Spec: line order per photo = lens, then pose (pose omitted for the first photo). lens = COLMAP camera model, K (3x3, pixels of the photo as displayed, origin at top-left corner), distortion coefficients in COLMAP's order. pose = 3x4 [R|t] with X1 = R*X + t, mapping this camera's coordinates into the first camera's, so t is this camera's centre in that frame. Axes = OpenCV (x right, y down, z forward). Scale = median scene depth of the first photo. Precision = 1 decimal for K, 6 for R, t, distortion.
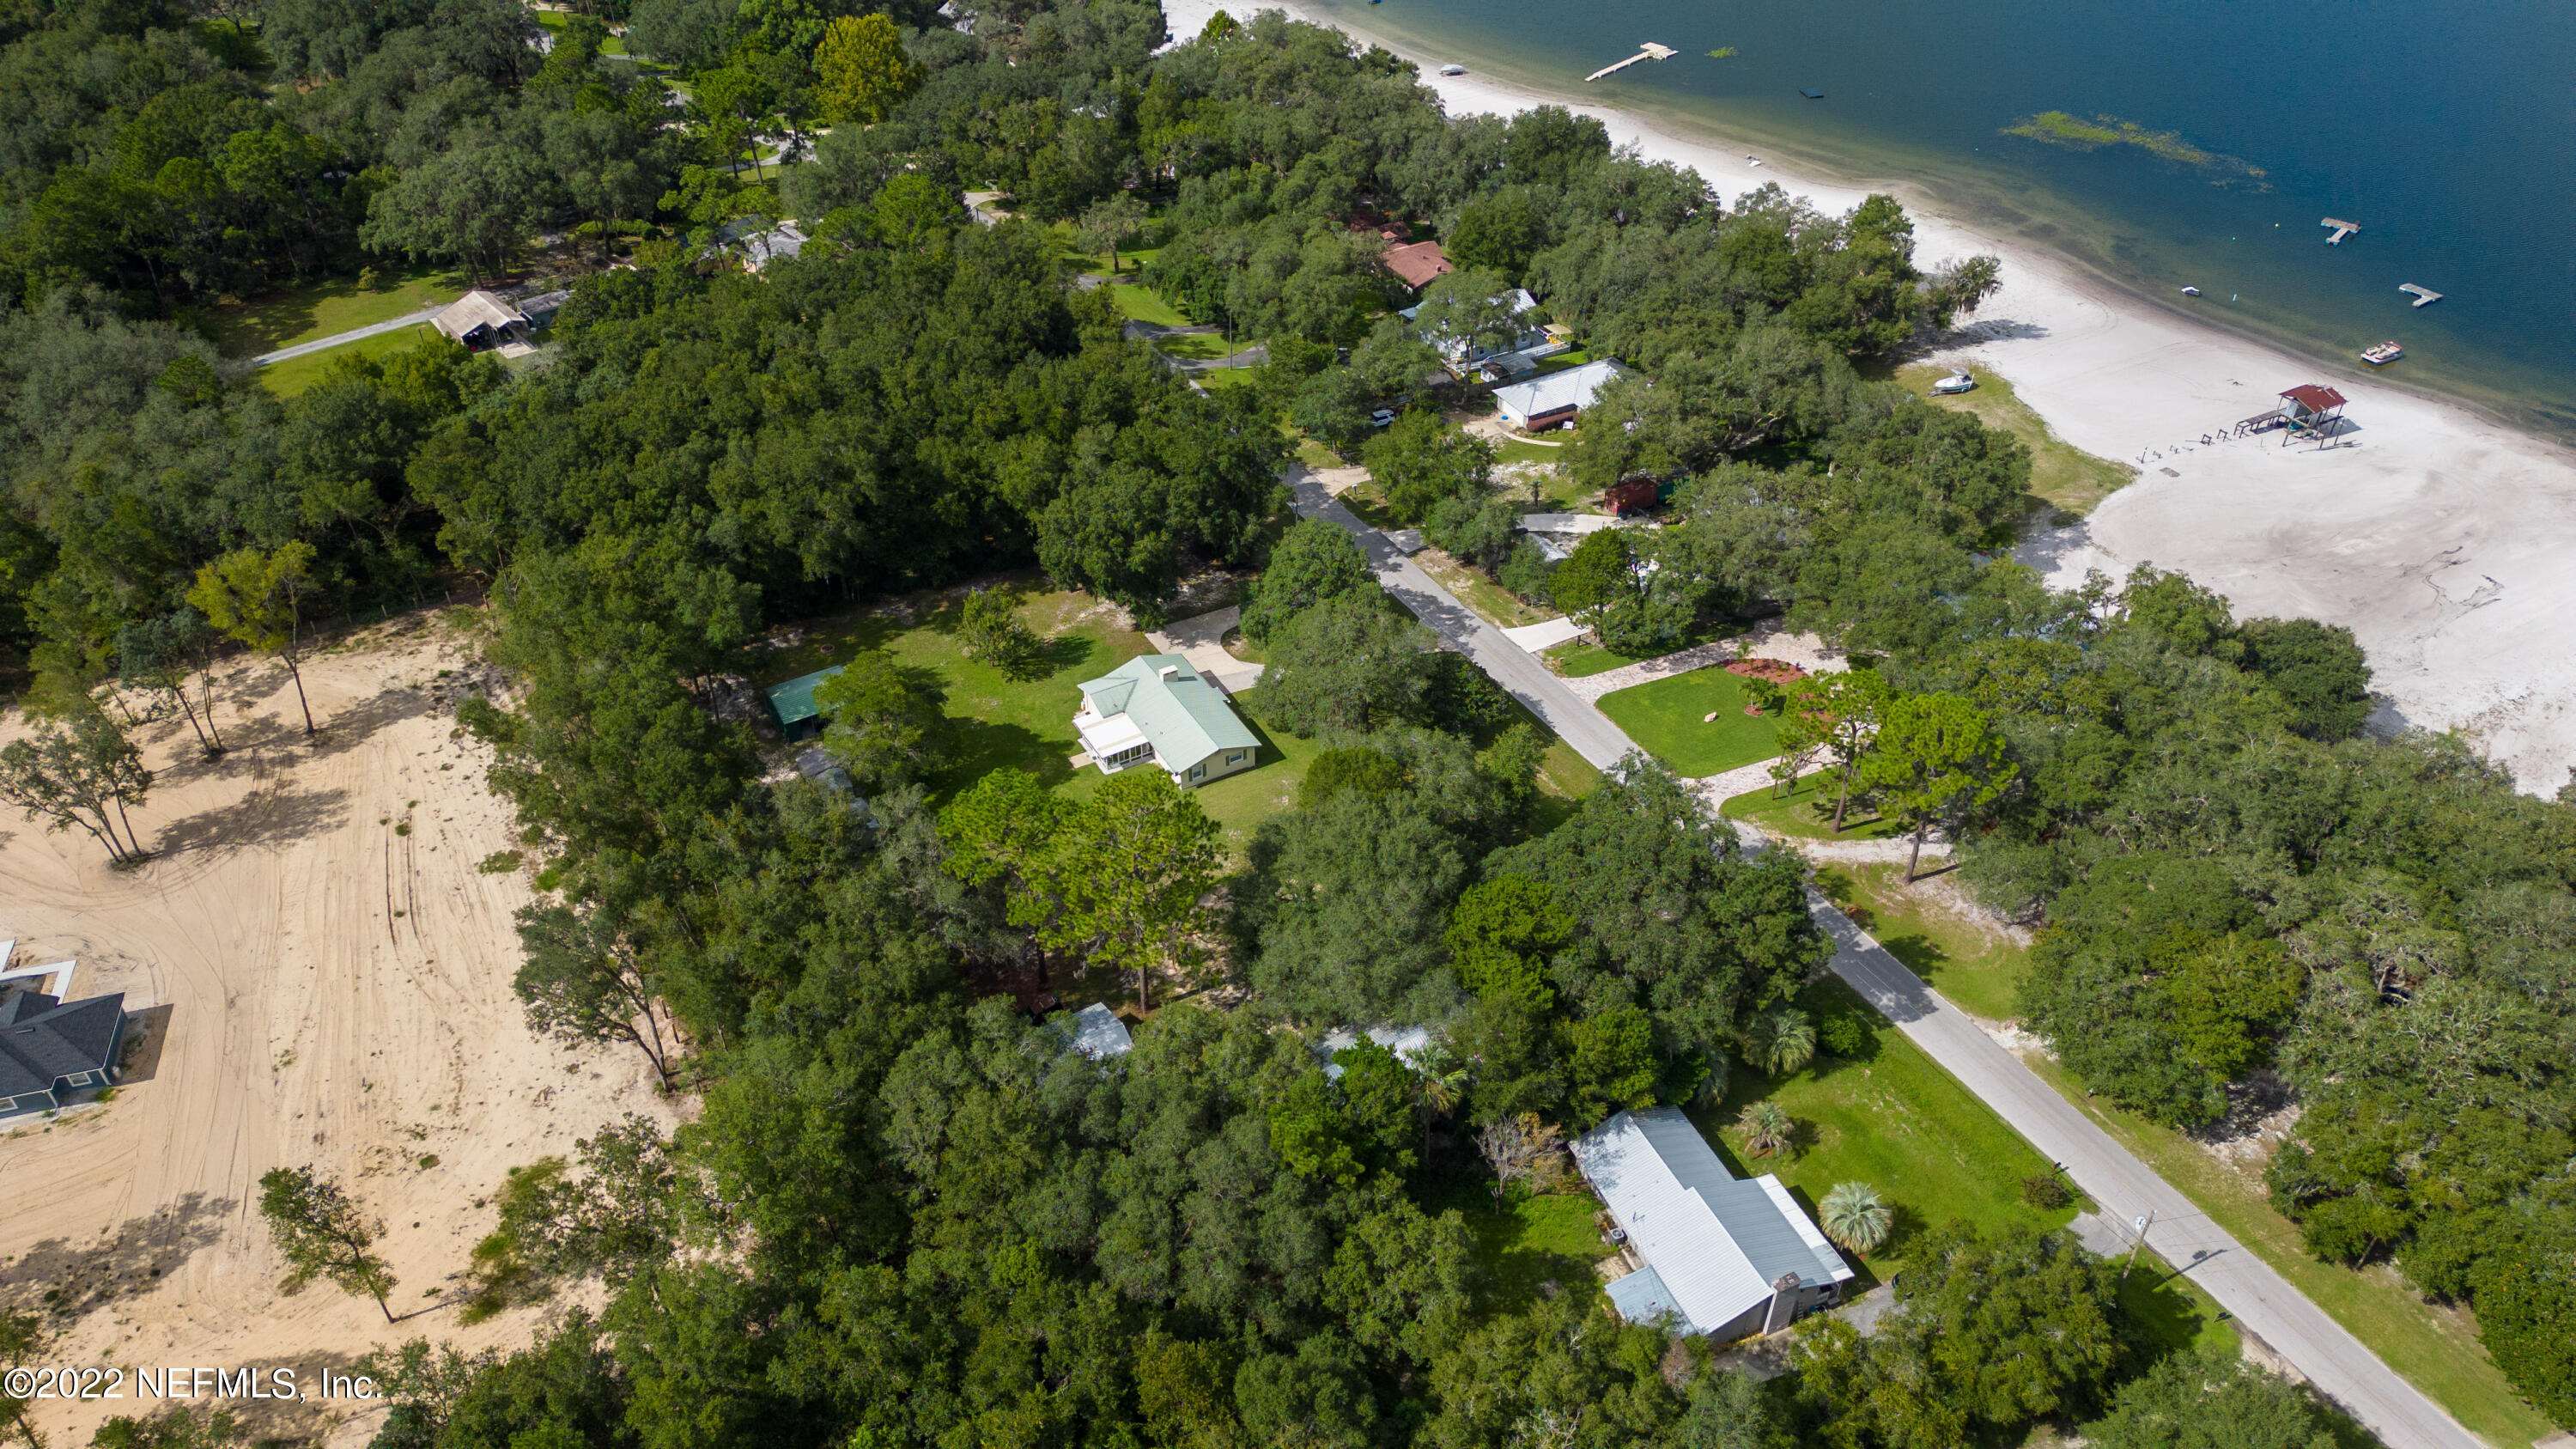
lens RADIAL K [[1800.7, 0, 1290.7], [0, 1800.7, 722.7], [0, 0, 1]] dist [0.073938, -0.071787]
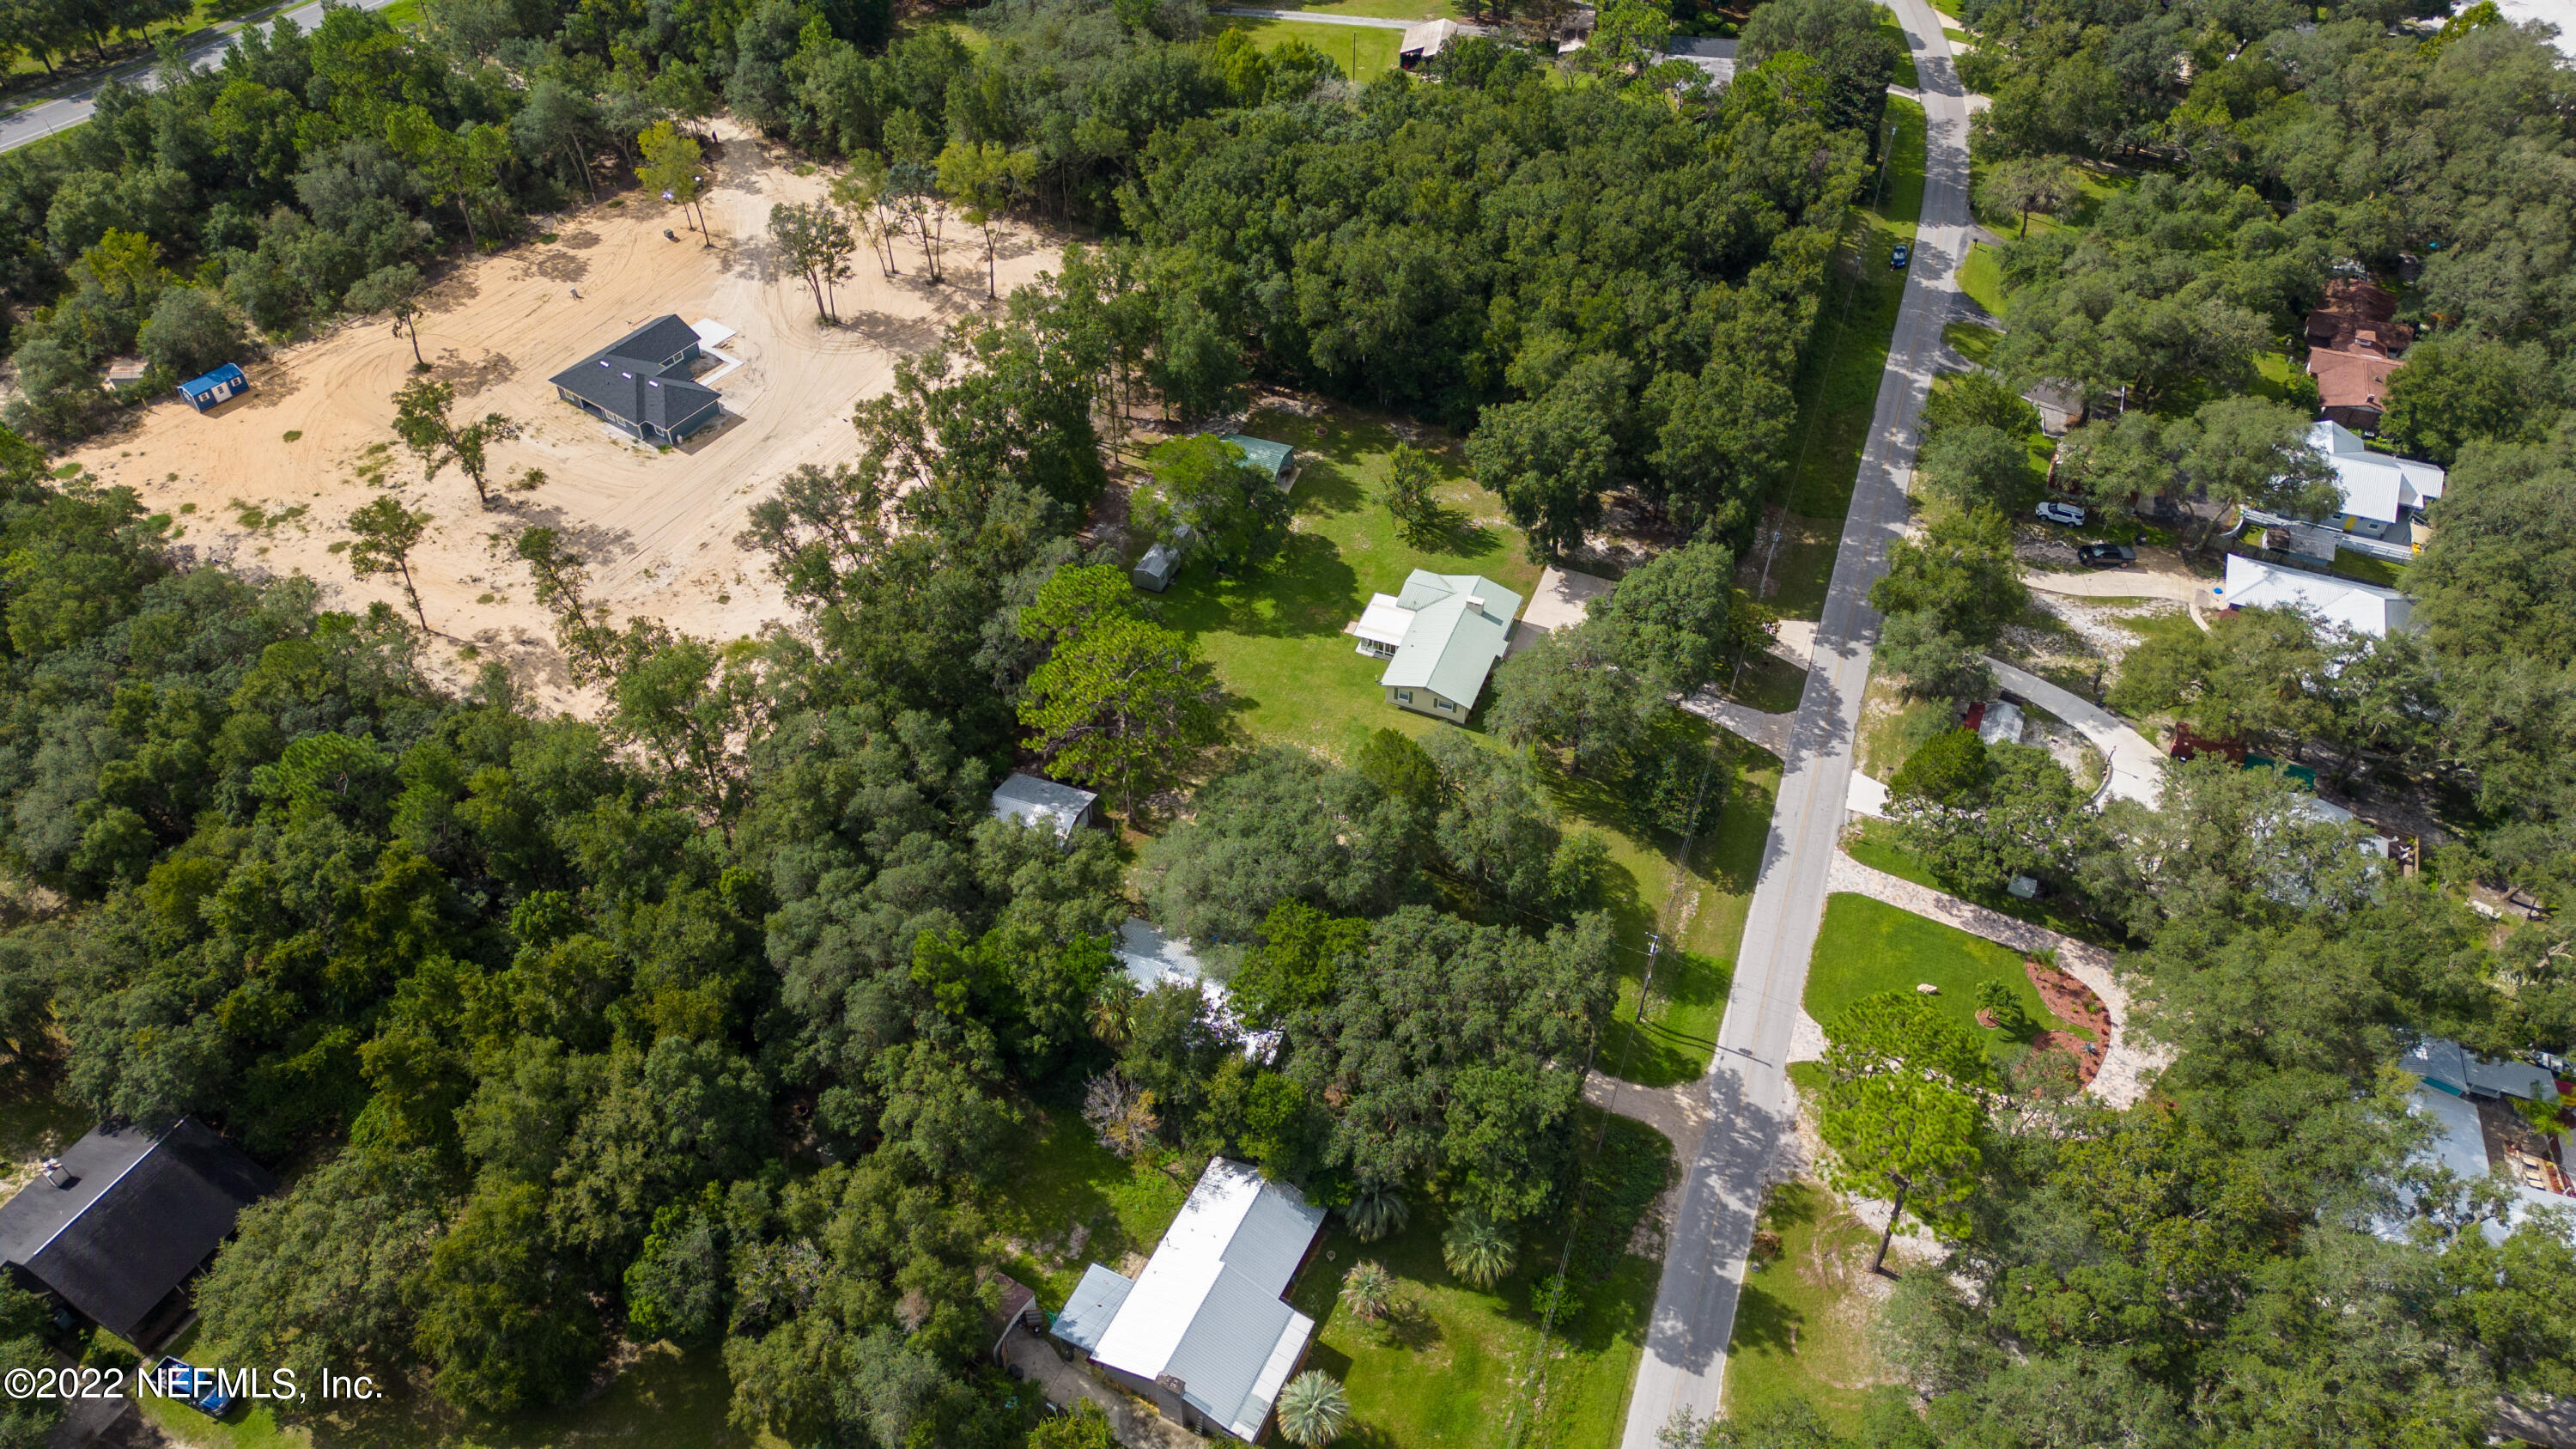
lens RADIAL K [[1800.7, 0, 1290.7], [0, 1800.7, 722.7], [0, 0, 1]] dist [0.073938, -0.071787]
pose [[0.629480, 0.550005, -0.548861, 0.455916], [-0.477988, 0.831003, 0.284538, -0.209484], [0.612602, 0.083238, 0.785996, 0.162142]]
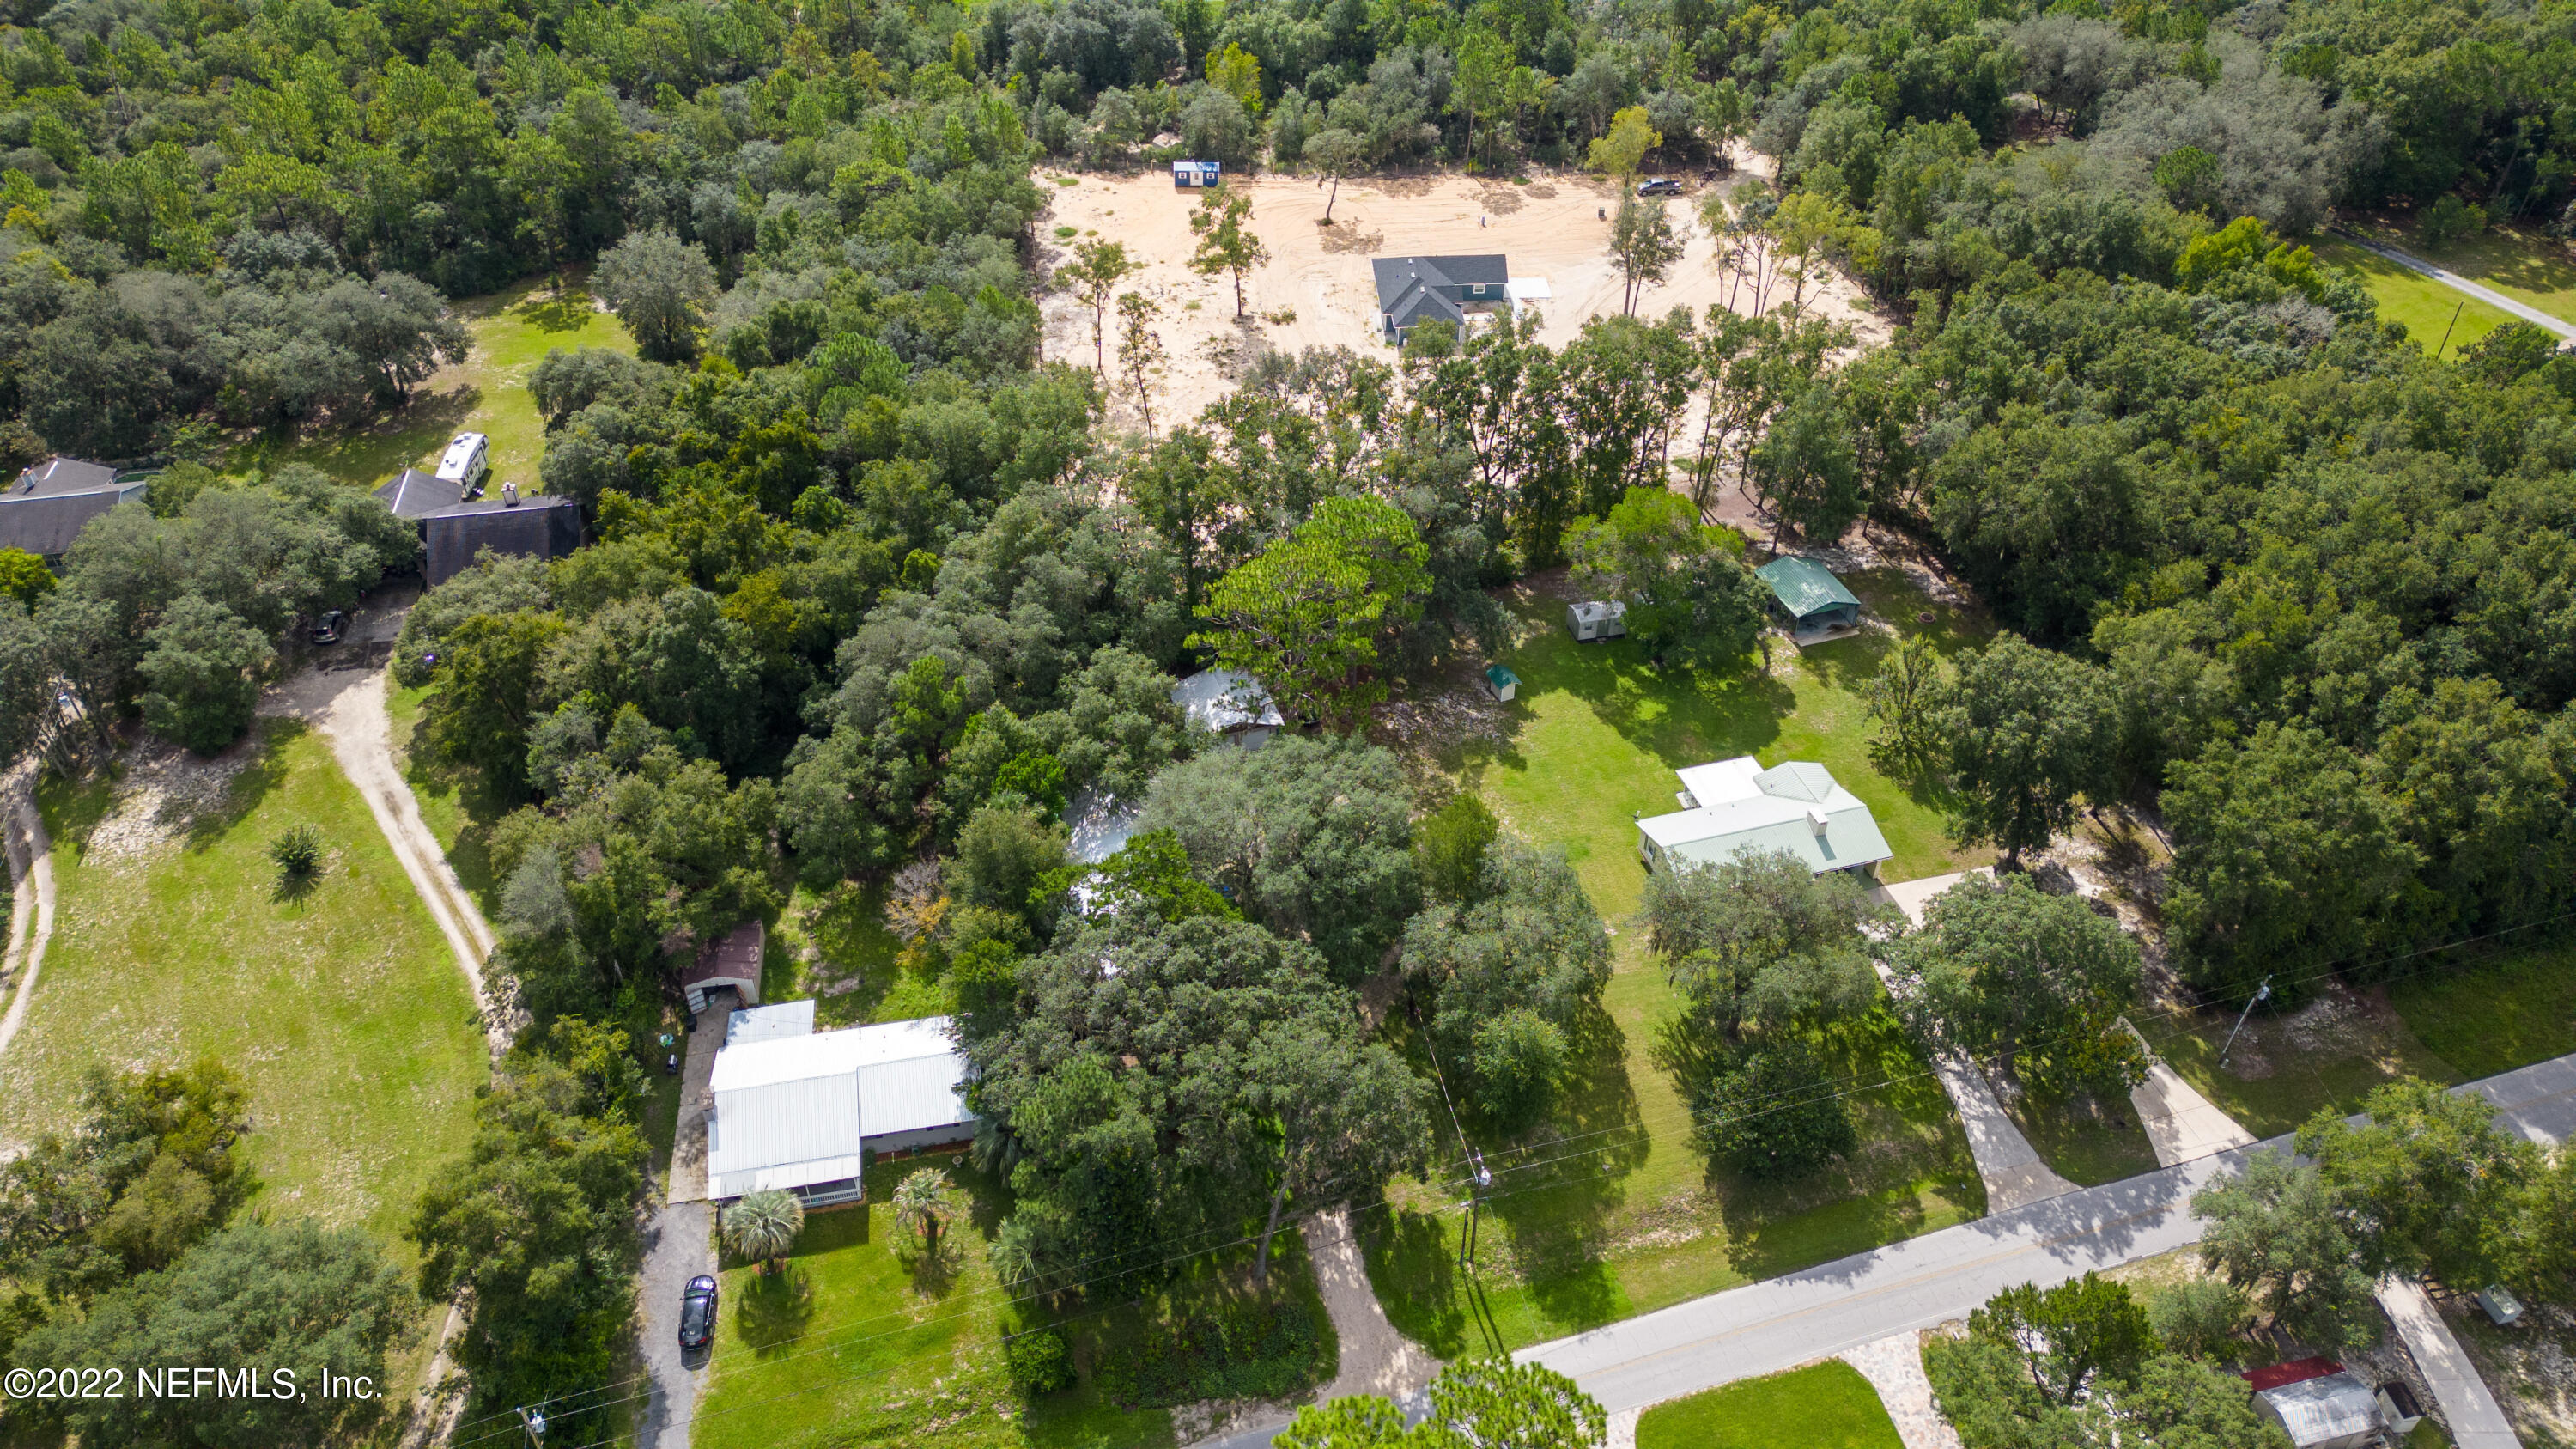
lens RADIAL K [[1800.7, 0, 1290.7], [0, 1800.7, 722.7], [0, 0, 1]] dist [0.073938, -0.071787]
pose [[-0.225772, 0.615165, -0.755380, 0.562178], [-0.598050, 0.524565, 0.605943, -0.396199], [0.769001, 0.588560, 0.249468, 0.608449]]
